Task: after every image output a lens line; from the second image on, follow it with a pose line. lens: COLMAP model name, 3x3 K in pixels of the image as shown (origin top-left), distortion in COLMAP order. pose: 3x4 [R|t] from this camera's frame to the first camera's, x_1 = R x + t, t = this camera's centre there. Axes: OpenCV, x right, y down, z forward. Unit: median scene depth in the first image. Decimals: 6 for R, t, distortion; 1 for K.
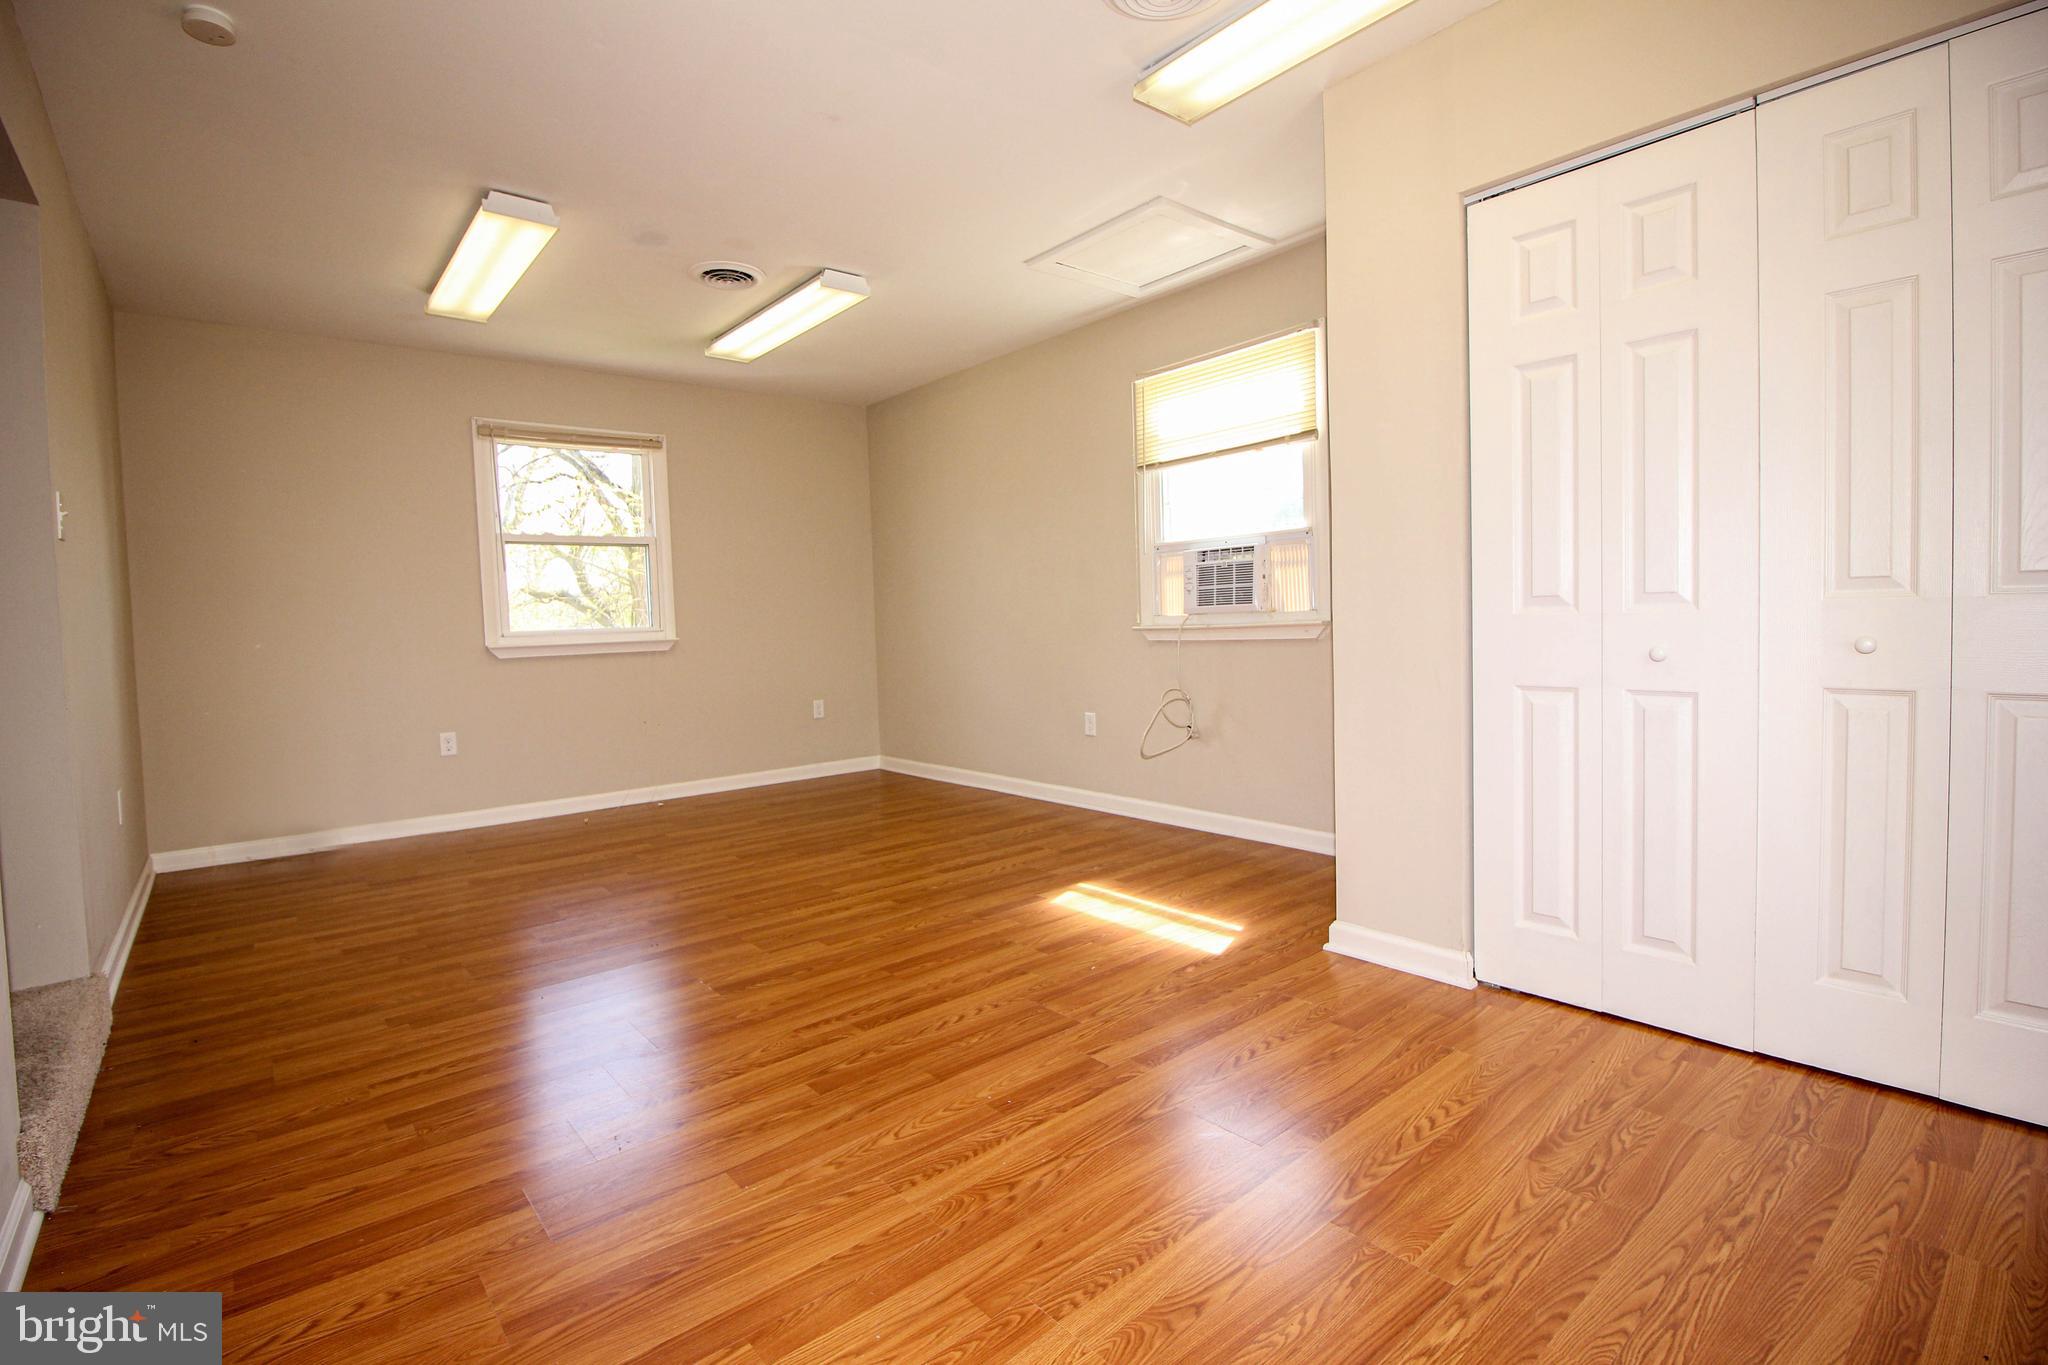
lens RADIAL K [[945.2, 0, 1002.3], [0, 945.2, 663.6], [0, 0, 1]] dist [0.001045, -0.014423]
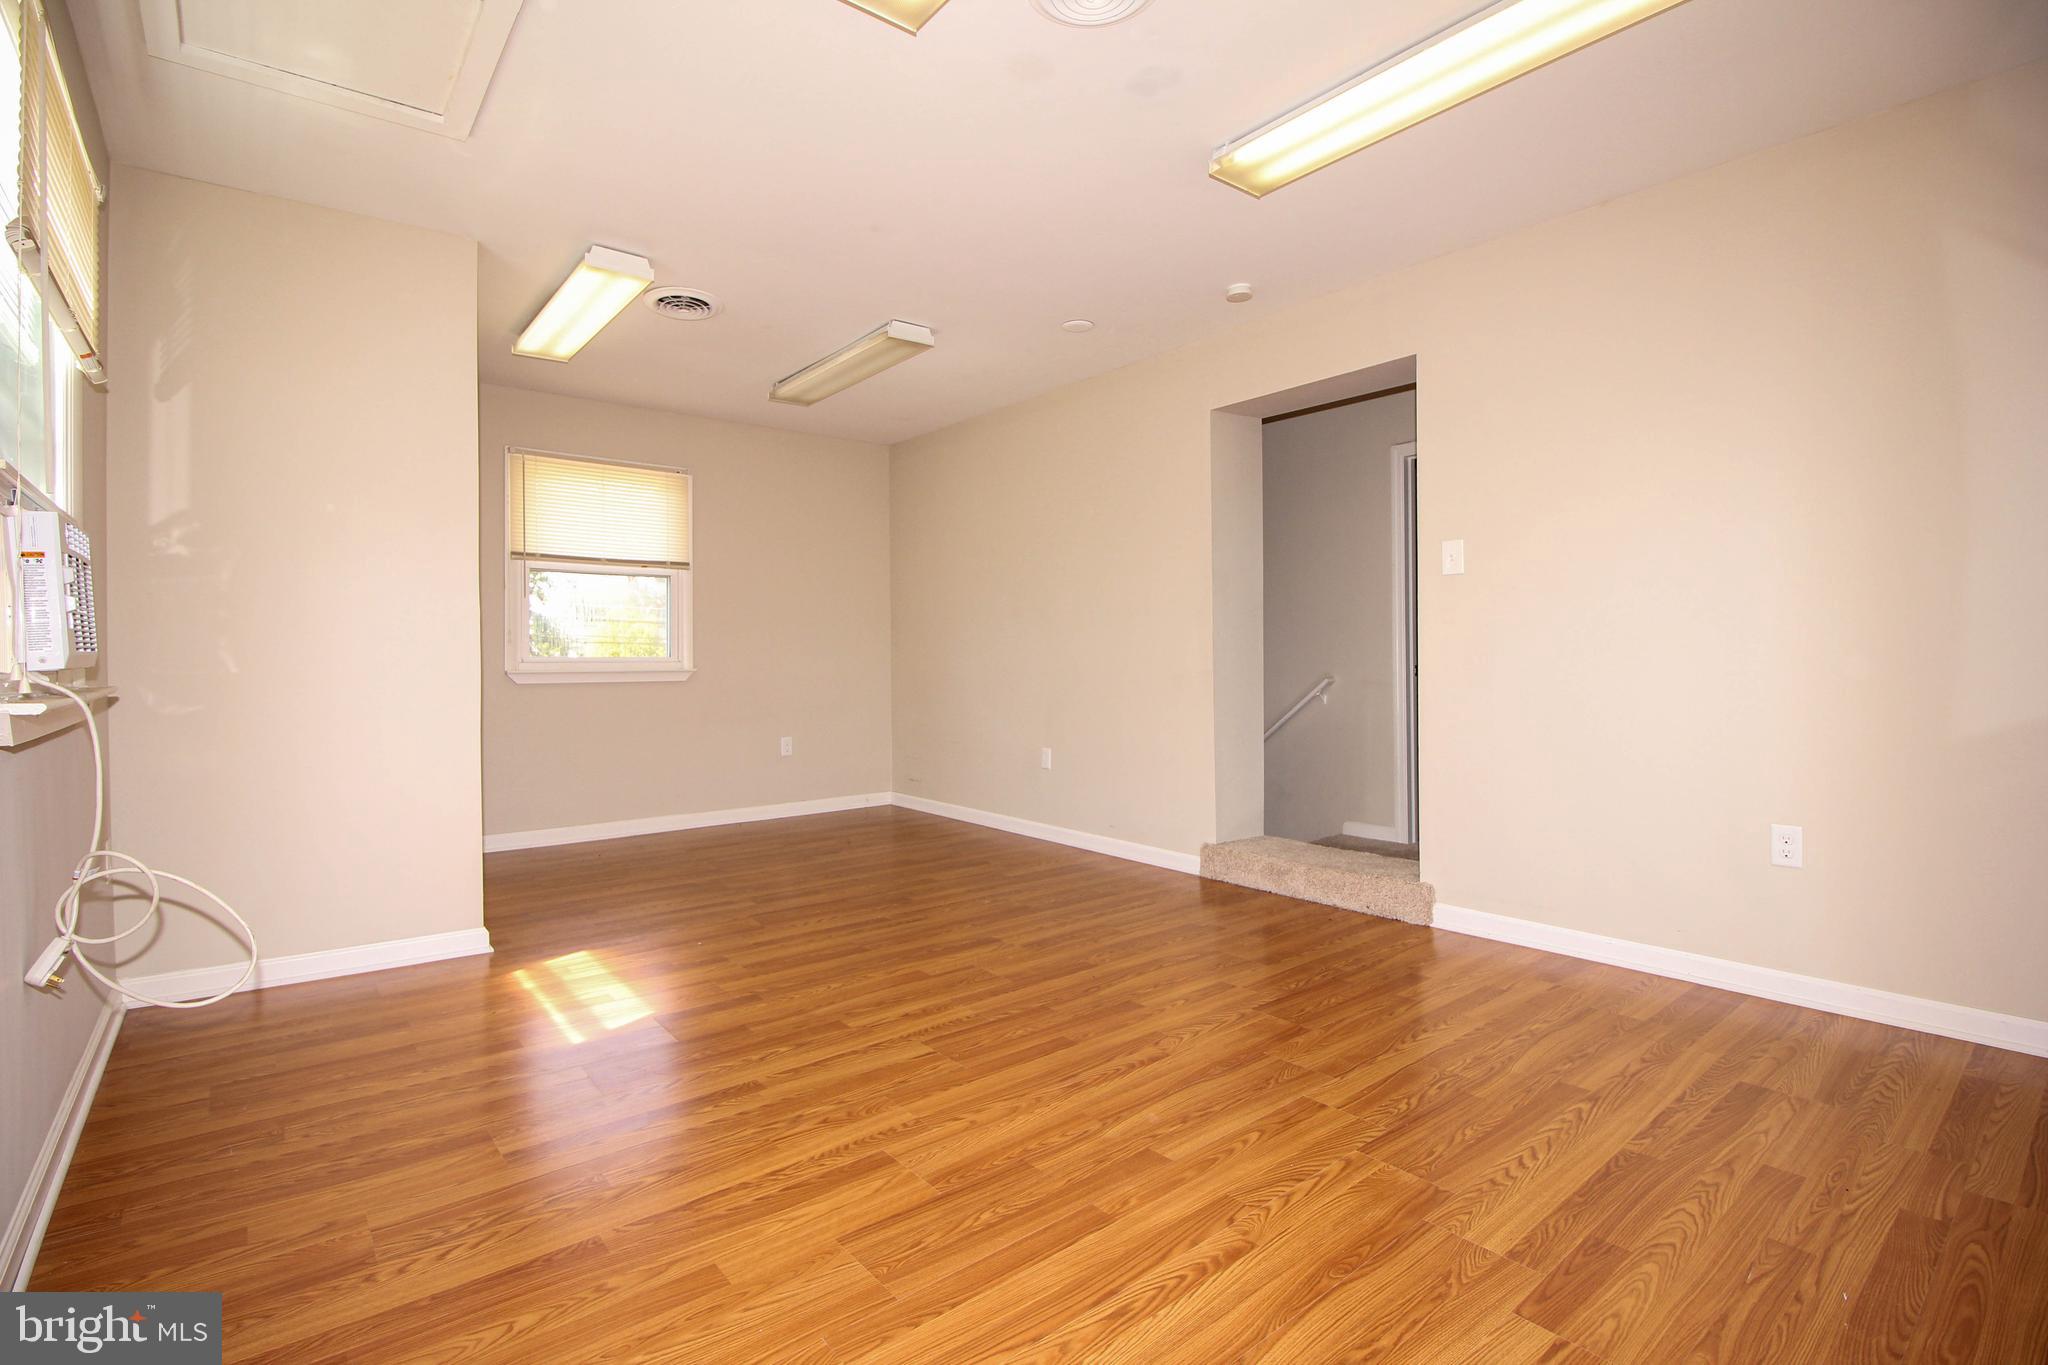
lens RADIAL K [[945.2, 0, 1002.3], [0, 945.2, 663.6], [0, 0, 1]] dist [0.001045, -0.014423]
pose [[-0.998989, 0.042612, 0.014346, -0.287936], [0.043257, 0.997907, 0.048076, -0.076220], [-0.012267, 0.048648, -0.998741, 1.907972]]
